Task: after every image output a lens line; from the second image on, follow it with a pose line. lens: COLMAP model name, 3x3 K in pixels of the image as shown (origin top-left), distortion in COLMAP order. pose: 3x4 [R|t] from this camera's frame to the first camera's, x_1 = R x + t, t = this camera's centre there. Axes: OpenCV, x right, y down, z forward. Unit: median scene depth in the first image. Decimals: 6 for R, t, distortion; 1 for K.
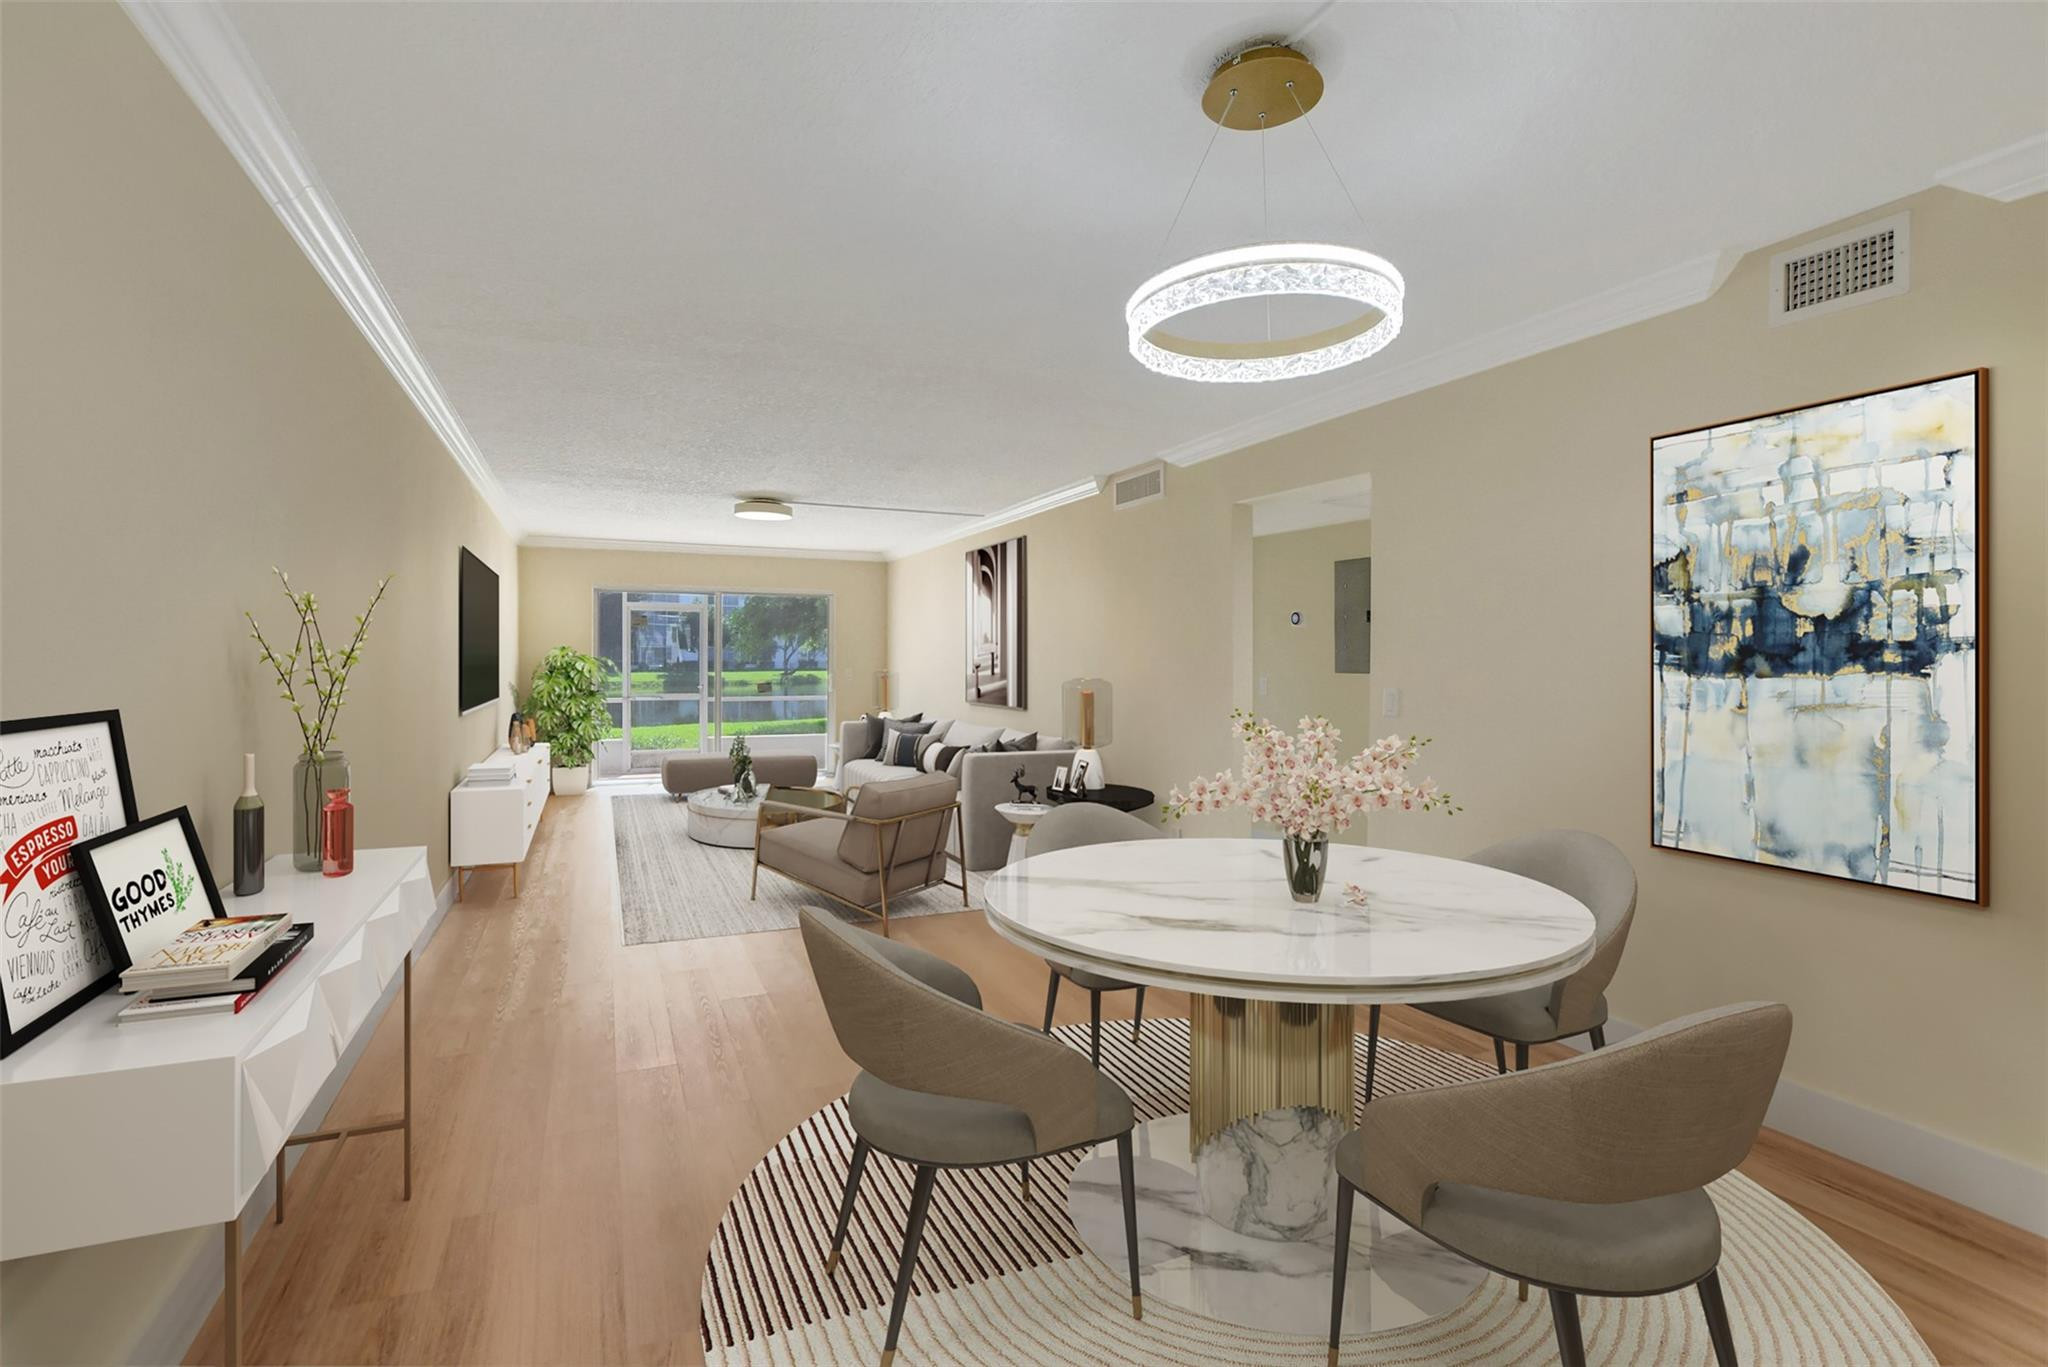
lens RADIAL K [[917.3, 0, 1037.5], [0, 917.3, 670.0], [0, 0, 1]] dist [-0.026872, 0.002171]
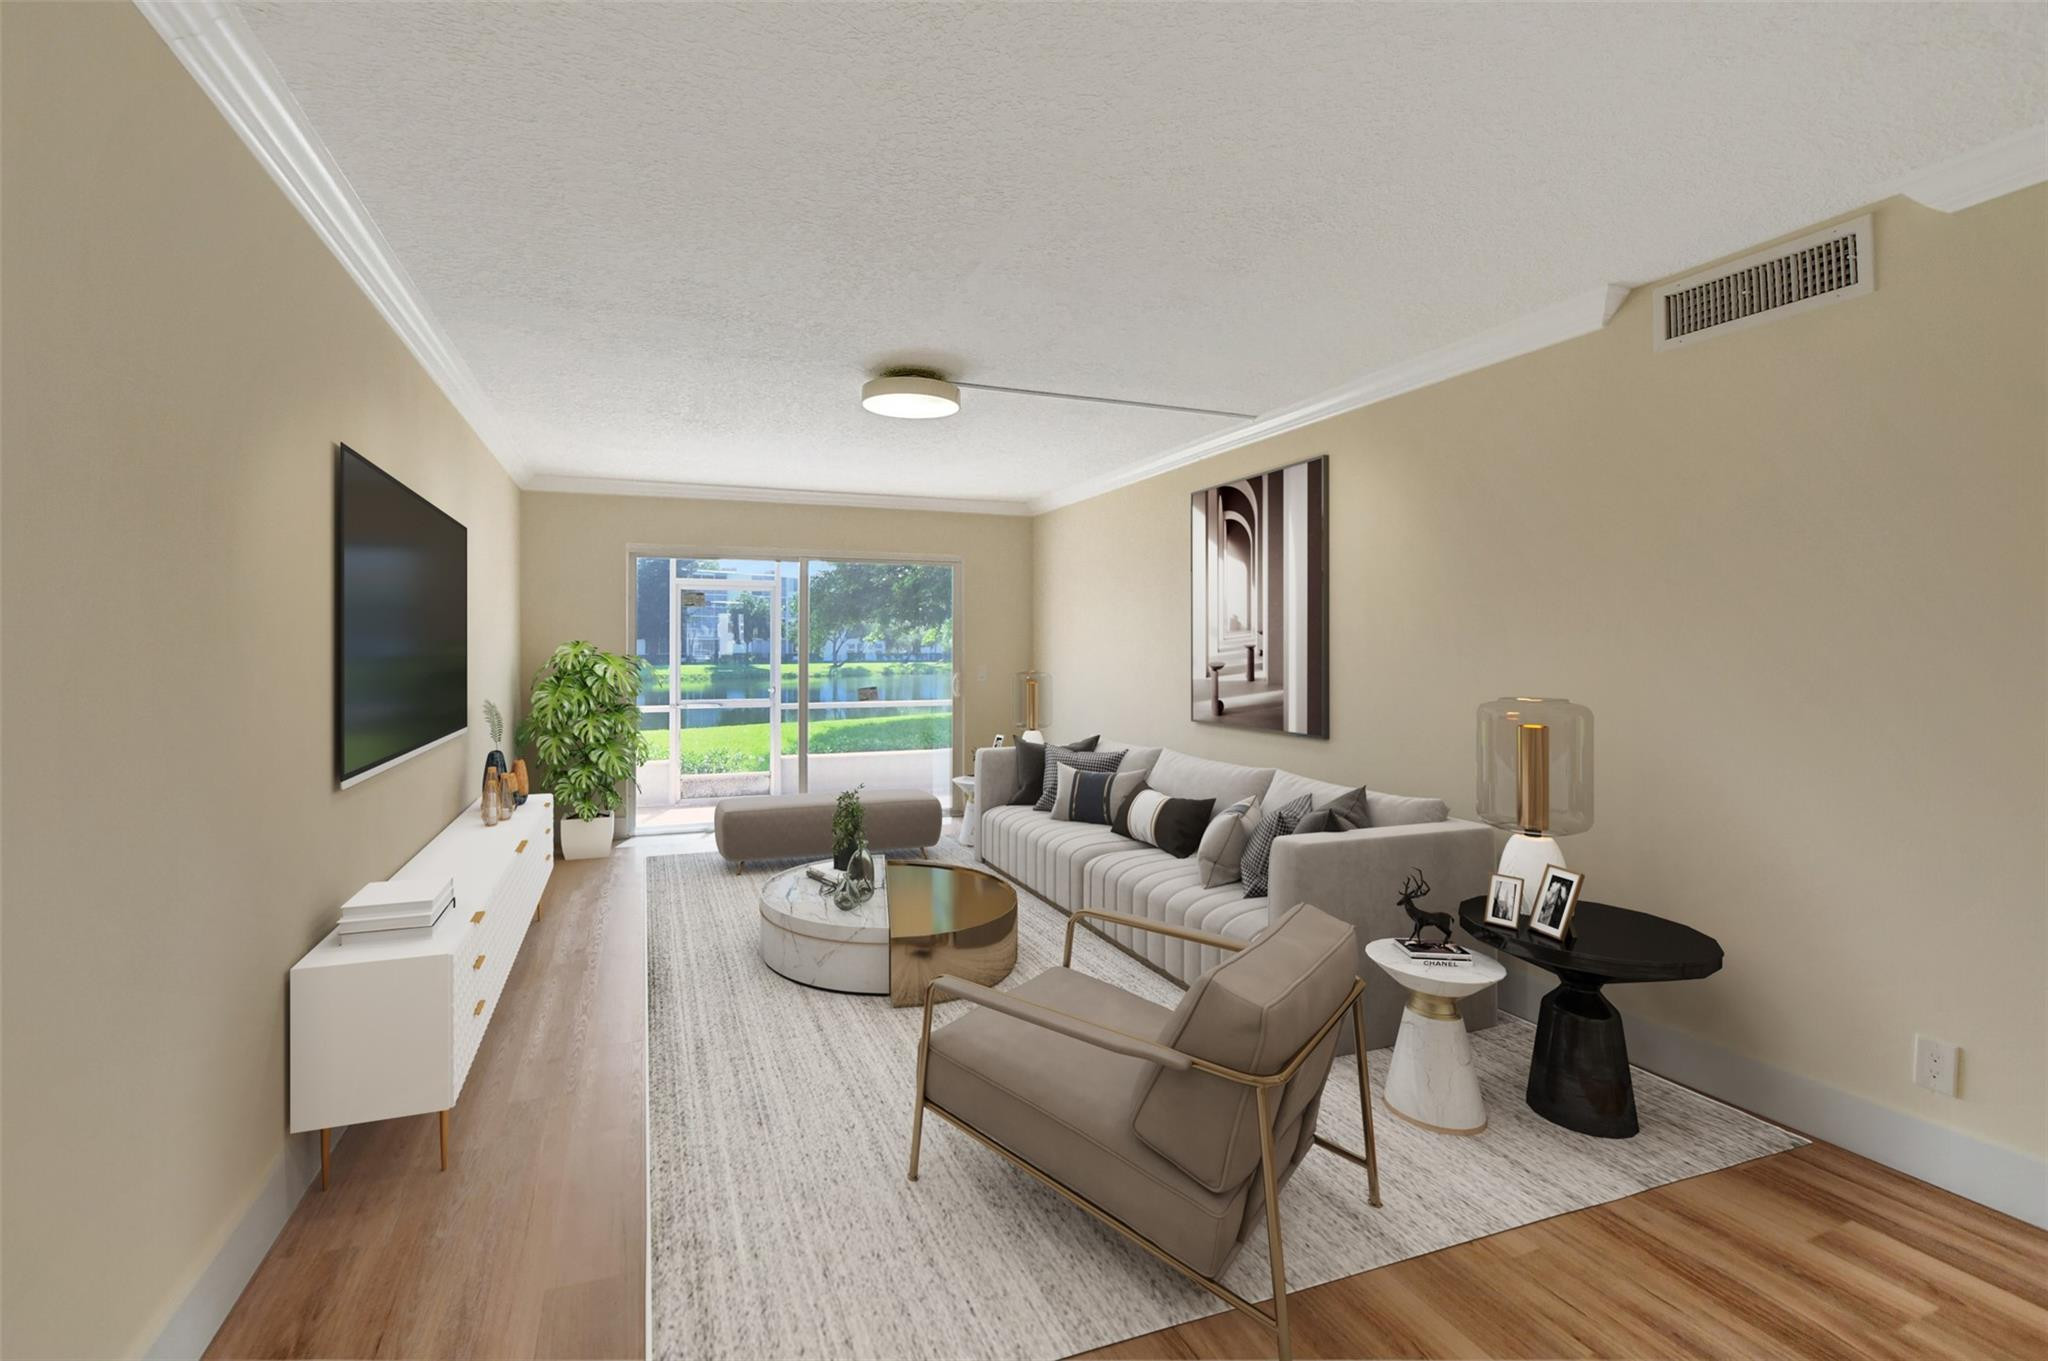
lens RADIAL K [[917.3, 0, 1030.0], [0, 917.3, 641.7], [0, 0, 1]] dist [-0.026872, 0.002171]
pose [[0.998896, -0.002720, -0.046904, -0.177878], [0.001950, 0.999863, -0.016439, -0.014935], [0.046942, 0.016330, 0.998764, 0.394778]]
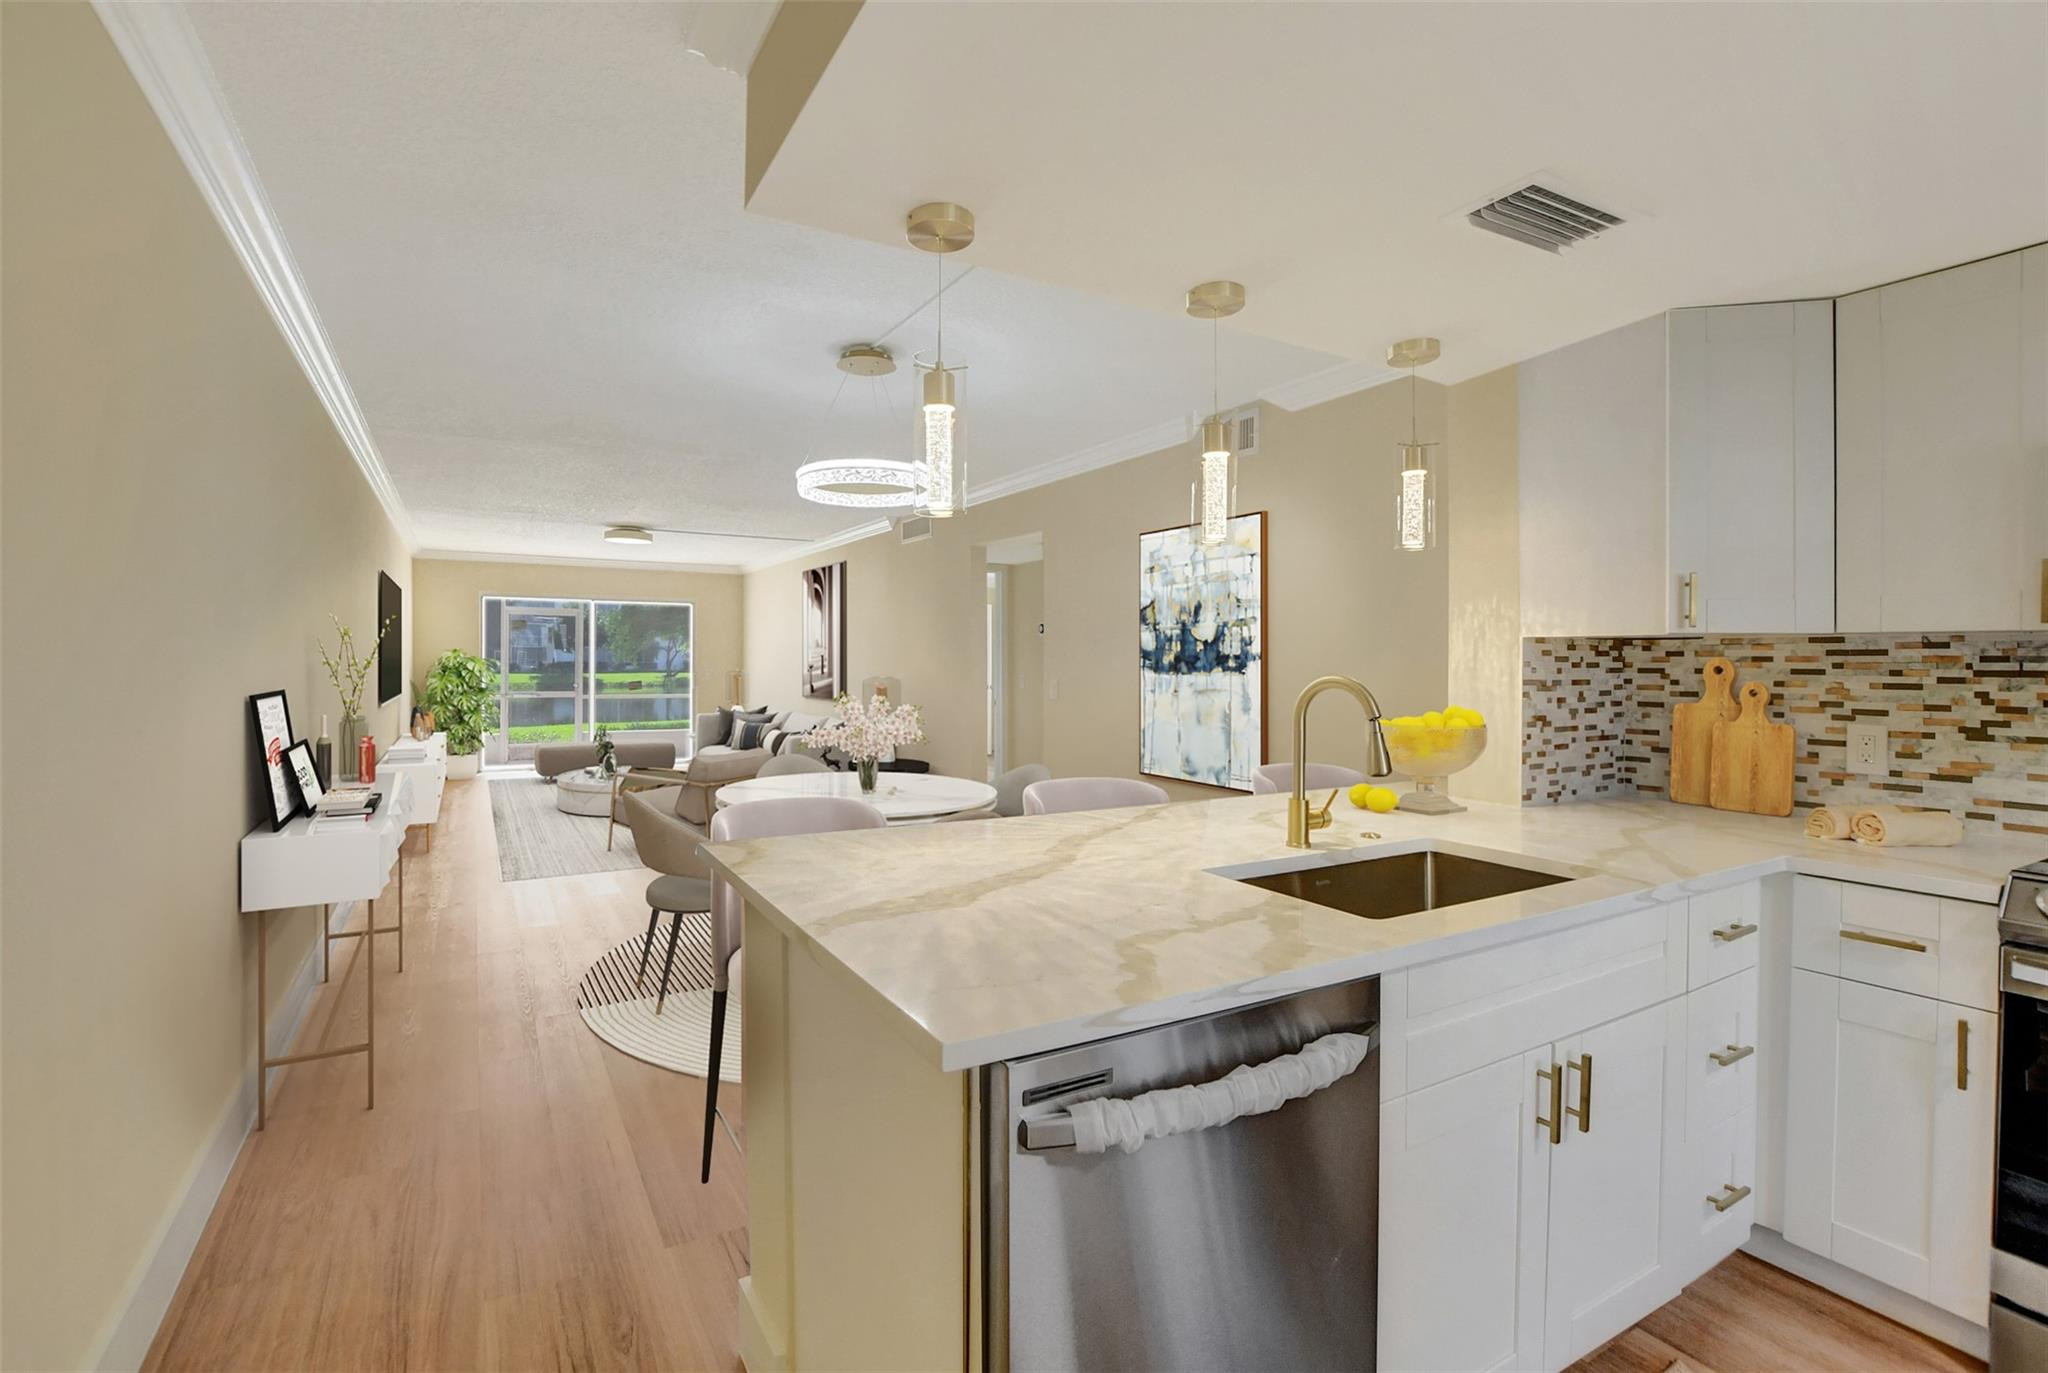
lens RADIAL K [[971.6, 0, 983.1], [0, 971.6, 646.3], [0, 0, 1]] dist [-0.025821, 0.001793]
pose [[0.998880, 0.001821, 0.047285, 0.112717], [-0.000695, 0.999716, -0.023814, -0.000527], [-0.047315, 0.023755, 0.998598, -0.310463]]
